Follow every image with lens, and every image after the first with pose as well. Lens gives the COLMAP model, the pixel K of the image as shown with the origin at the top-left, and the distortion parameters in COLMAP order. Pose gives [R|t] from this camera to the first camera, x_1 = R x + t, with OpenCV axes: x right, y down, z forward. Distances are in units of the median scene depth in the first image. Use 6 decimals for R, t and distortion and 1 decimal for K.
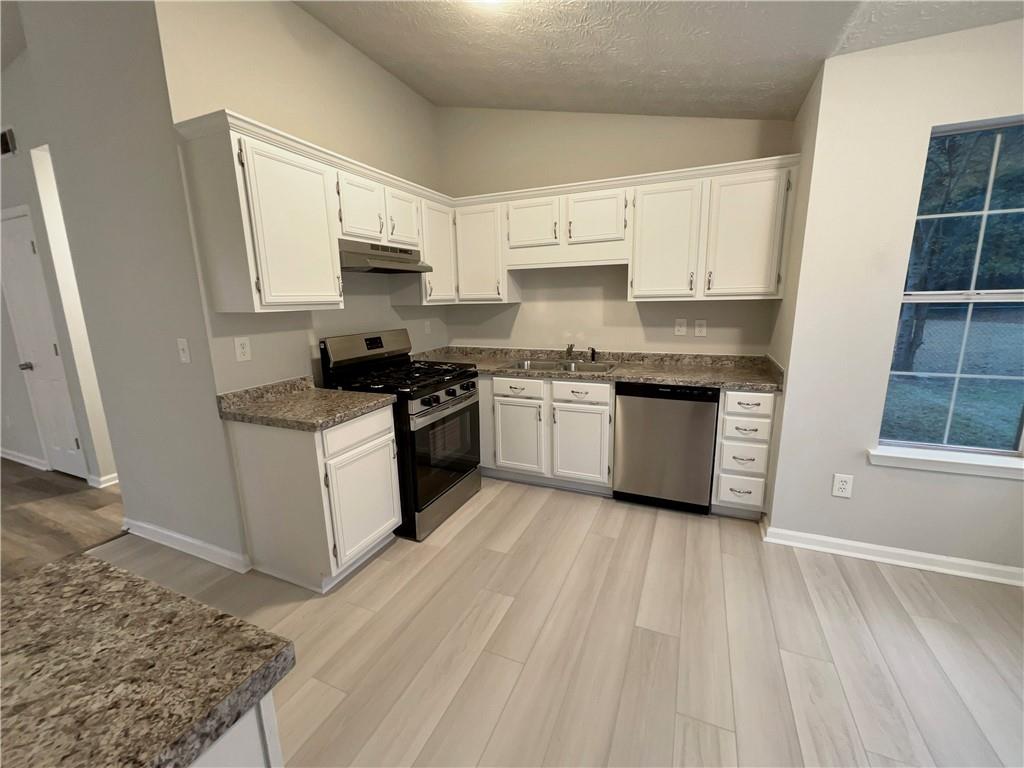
lens RADIAL K [[419.3, 0, 512.0], [0, 419.3, 384.0], [0, 0, 1]] dist [-0.001101, -0.000276]
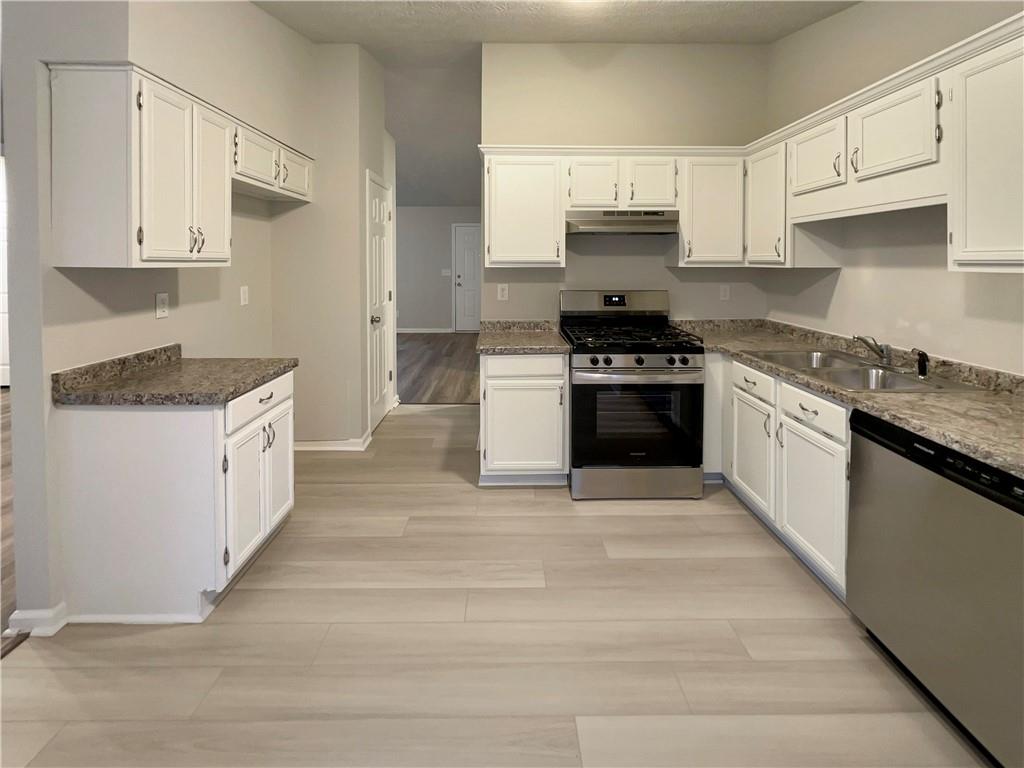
lens RADIAL K [[456.6, 0, 520.9], [0, 456.6, 266.7], [0, 0, 1]] dist [0.000263, -0.000193]
pose [[0.423351, 0.030935, -0.905437, 0.608736], [-0.189757, 0.980276, -0.055232, -0.072148], [0.885870, 0.195196, 0.420871, 0.290179]]
